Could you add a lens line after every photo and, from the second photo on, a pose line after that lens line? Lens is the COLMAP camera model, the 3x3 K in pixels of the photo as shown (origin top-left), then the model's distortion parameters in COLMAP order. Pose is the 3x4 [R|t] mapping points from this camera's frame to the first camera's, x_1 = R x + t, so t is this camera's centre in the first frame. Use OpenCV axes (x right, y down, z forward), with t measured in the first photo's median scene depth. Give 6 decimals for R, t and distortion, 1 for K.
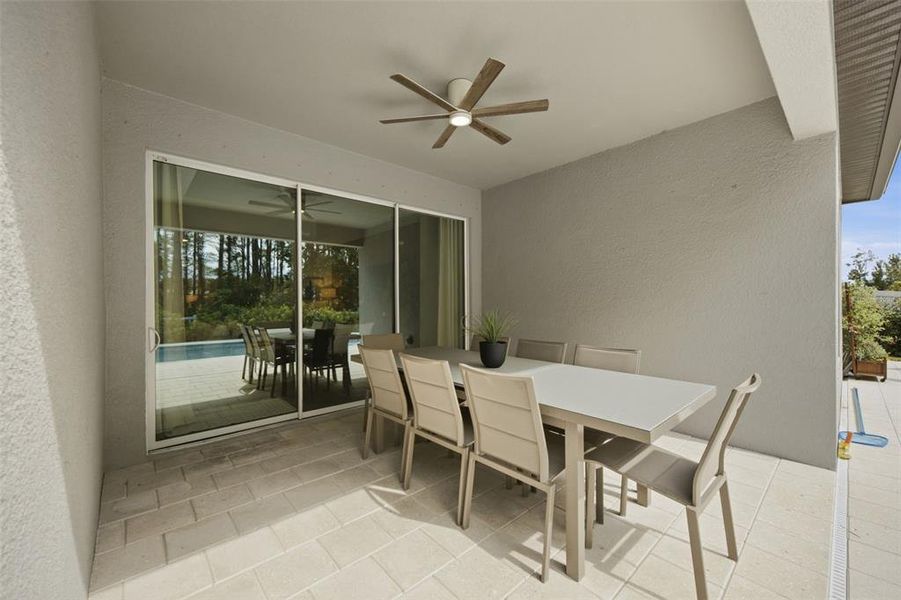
lens RADIAL K [[358.0, 0, 446.3], [0, 358.0, 303.4], [0, 0, 1]] dist [0.009522, 0.000021]
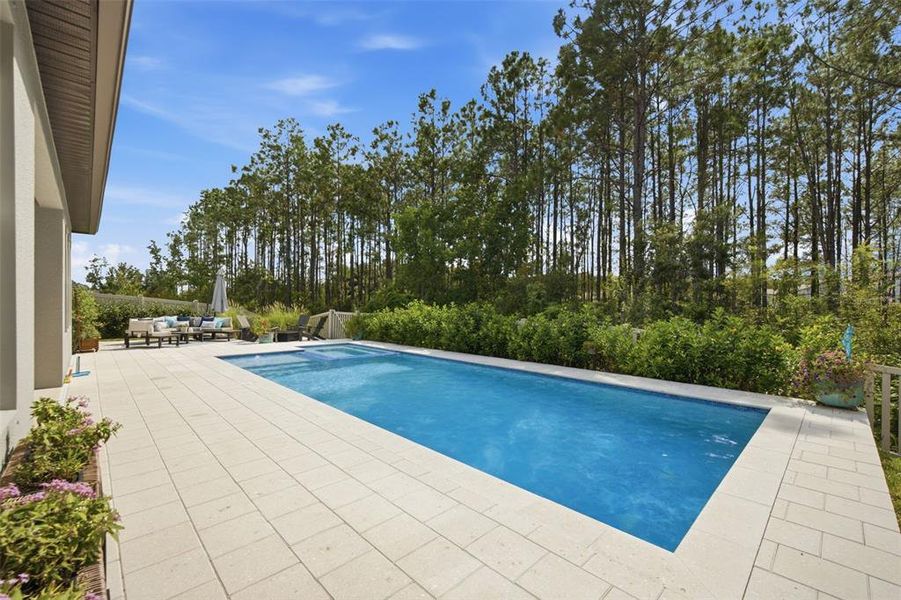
lens RADIAL K [[358.0, 0, 446.3], [0, 358.0, 303.4], [0, 0, 1]] dist [0.009522, 0.000021]
pose [[-0.050306, 0.003748, 0.998727, -0.396524], [-0.001165, 0.999992, -0.003811, 0.012013], [-0.998733, -0.001355, -0.050302, -0.394763]]
